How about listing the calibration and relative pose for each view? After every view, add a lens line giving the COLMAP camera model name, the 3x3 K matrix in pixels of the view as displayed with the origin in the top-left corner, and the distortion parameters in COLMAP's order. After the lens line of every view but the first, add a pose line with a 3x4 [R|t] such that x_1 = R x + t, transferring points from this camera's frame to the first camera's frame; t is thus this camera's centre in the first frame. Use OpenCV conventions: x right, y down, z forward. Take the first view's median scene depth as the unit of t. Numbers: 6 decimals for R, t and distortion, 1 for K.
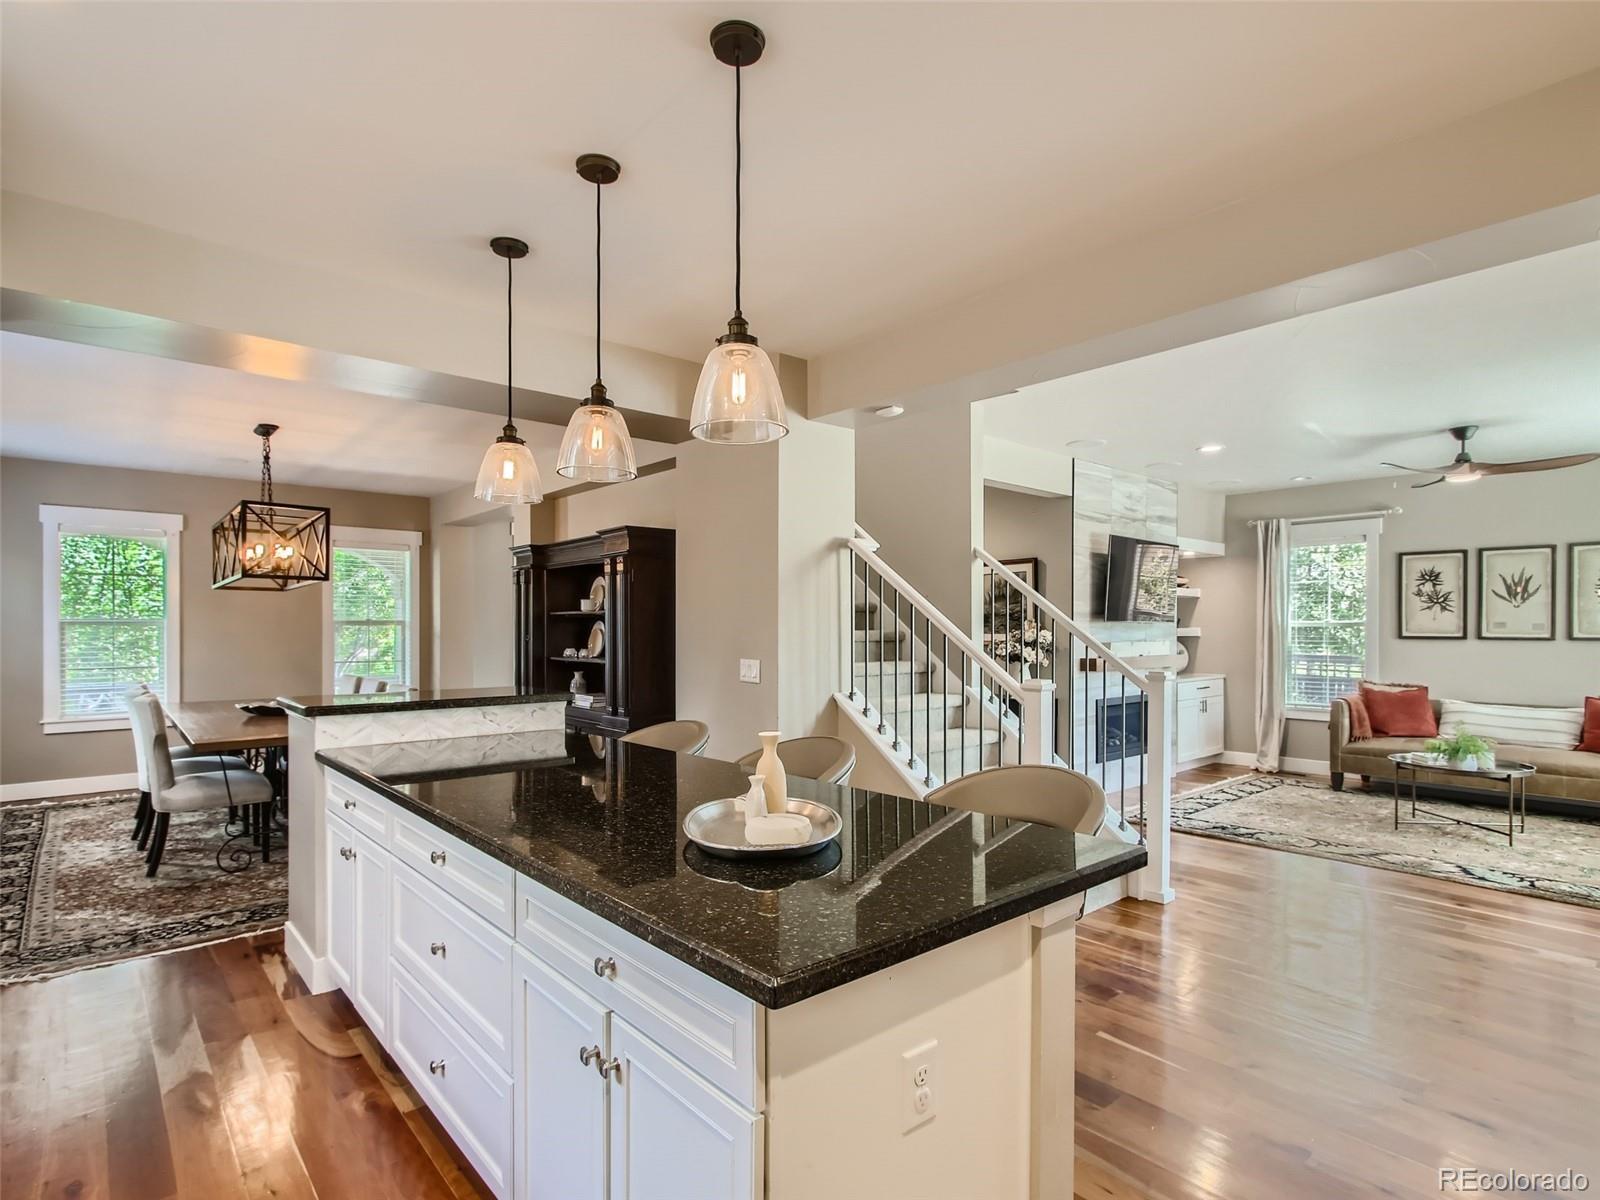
lens RADIAL K [[816.3, 0, 797.6], [0, 816.3, 627.7], [0, 0, 1]] dist [-0.001445, -0.000383]
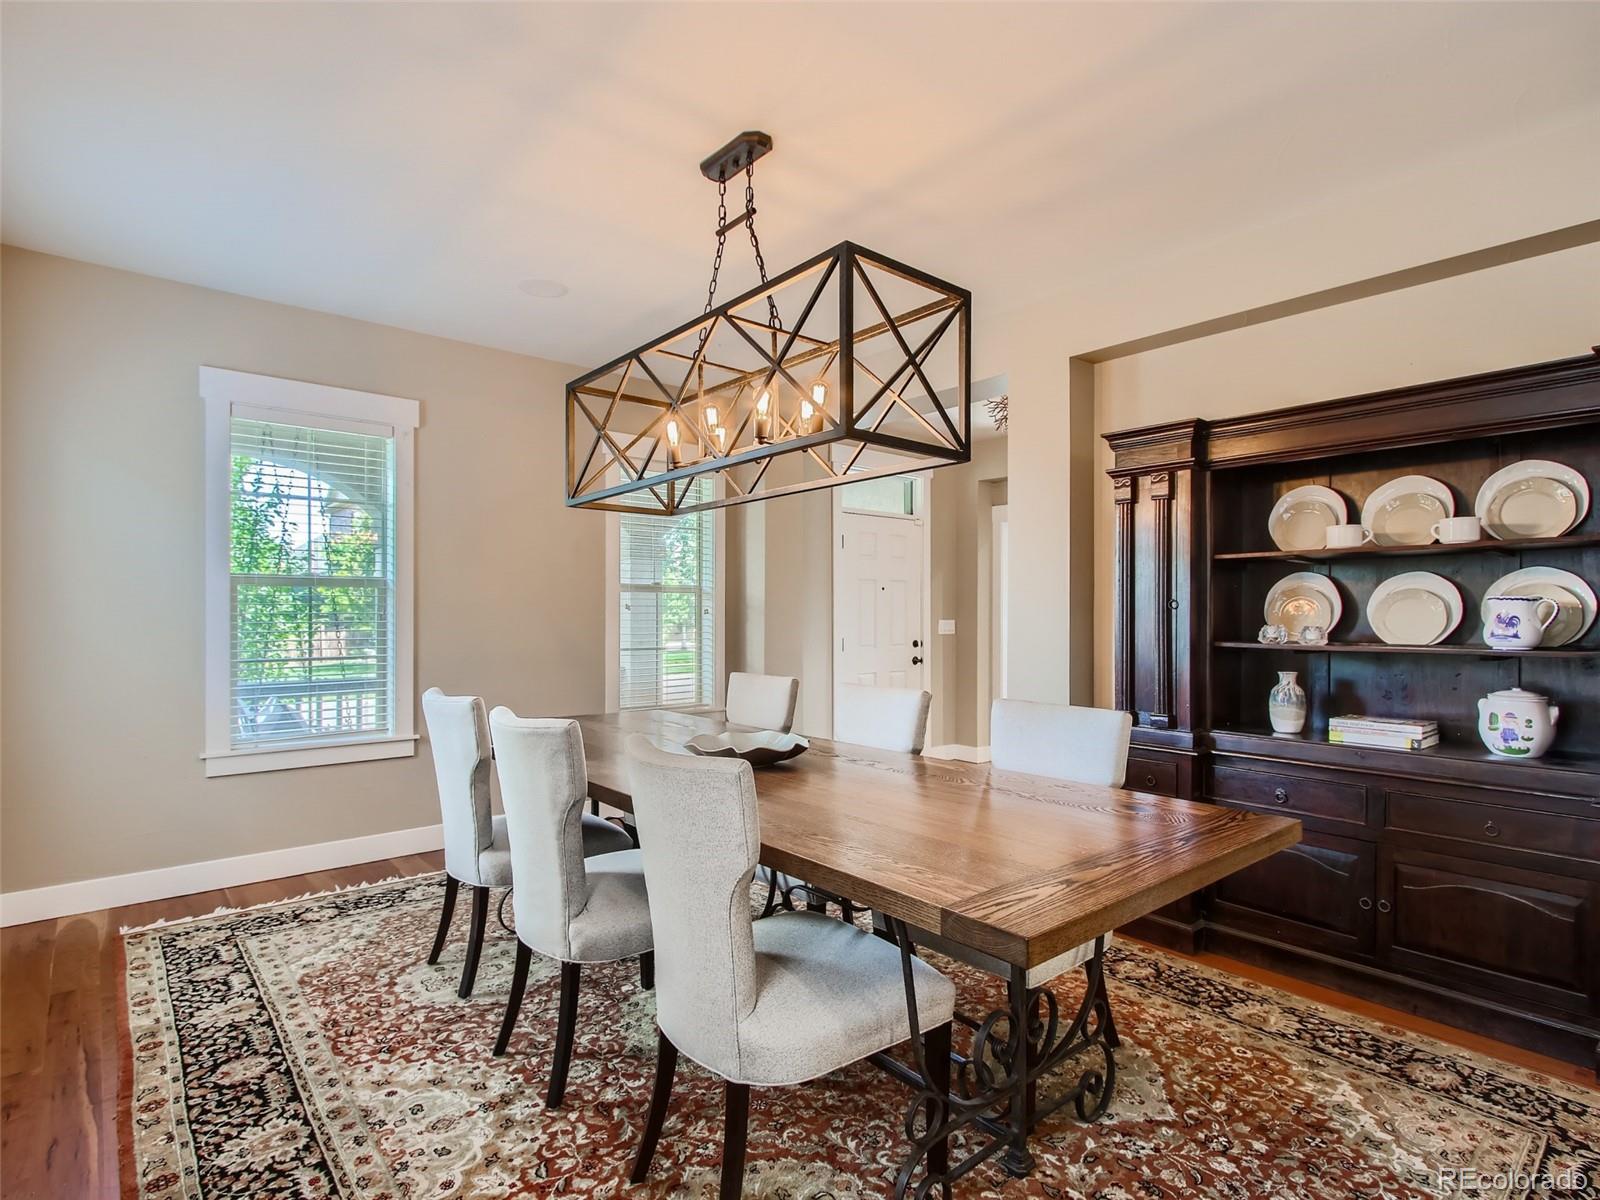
lens RADIAL K [[836.1, 0, 803.3], [0, 836.1, 610.5], [0, 0, 1]] dist [-0.002656, -0.000742]
pose [[0.999828, 0.002411, -0.018393, -0.507696], [-0.002490, 0.999988, -0.004253, 0.017704], [0.018383, 0.004298, 0.999822, 0.437709]]
